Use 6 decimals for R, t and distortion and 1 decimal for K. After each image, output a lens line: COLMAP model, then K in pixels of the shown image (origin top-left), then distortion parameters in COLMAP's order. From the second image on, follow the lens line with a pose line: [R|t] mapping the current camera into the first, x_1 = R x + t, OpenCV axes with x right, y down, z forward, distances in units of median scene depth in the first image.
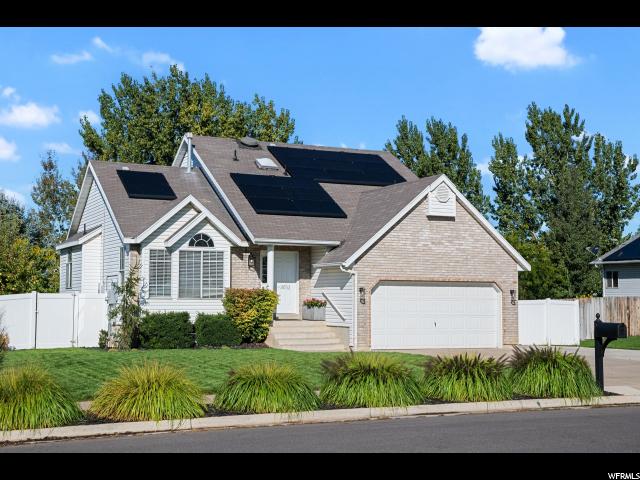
lens RADIAL K [[1024.4, 0, 323.1], [0, 1024.4, 241.3], [0, 0, 1]] dist [0.141161, 0.000000]
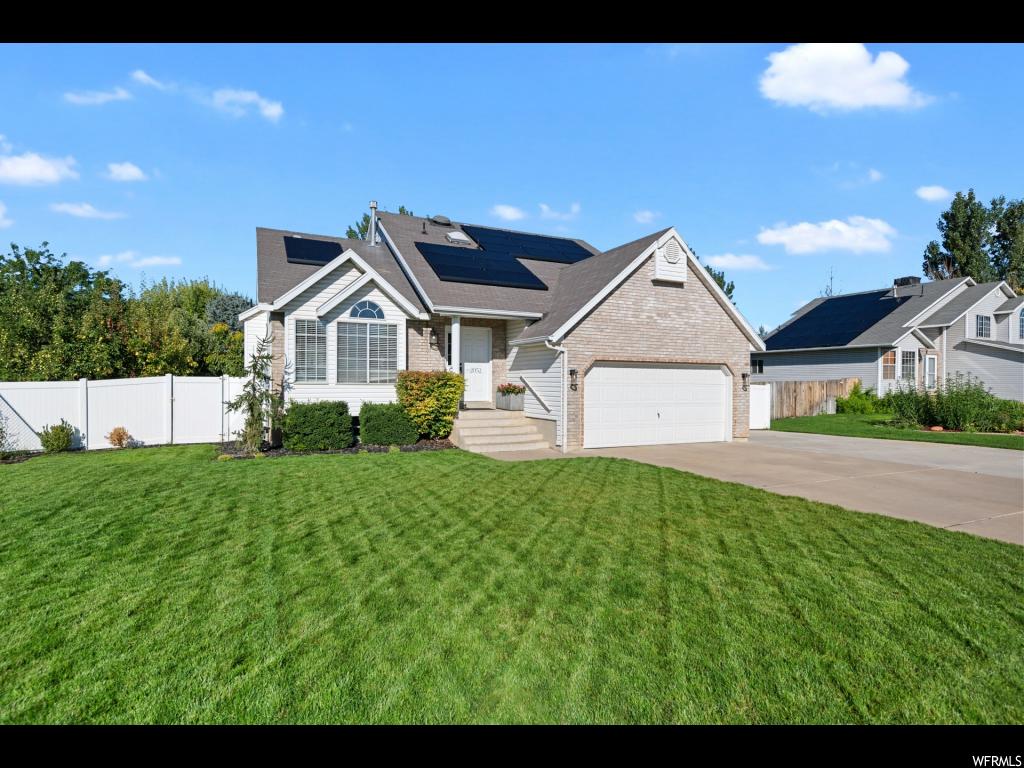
lens RADIAL K [[565.8, 0, 511.3], [0, 565.8, 386.2], [0, 0, 1]] dist [-0.000655, 0.000017]
pose [[1.000000, 0.000800, 0.000033, -0.008178], [-0.000801, 0.998034, 0.062672, 0.030169], [0.000017, -0.062672, 0.998034, 0.561074]]
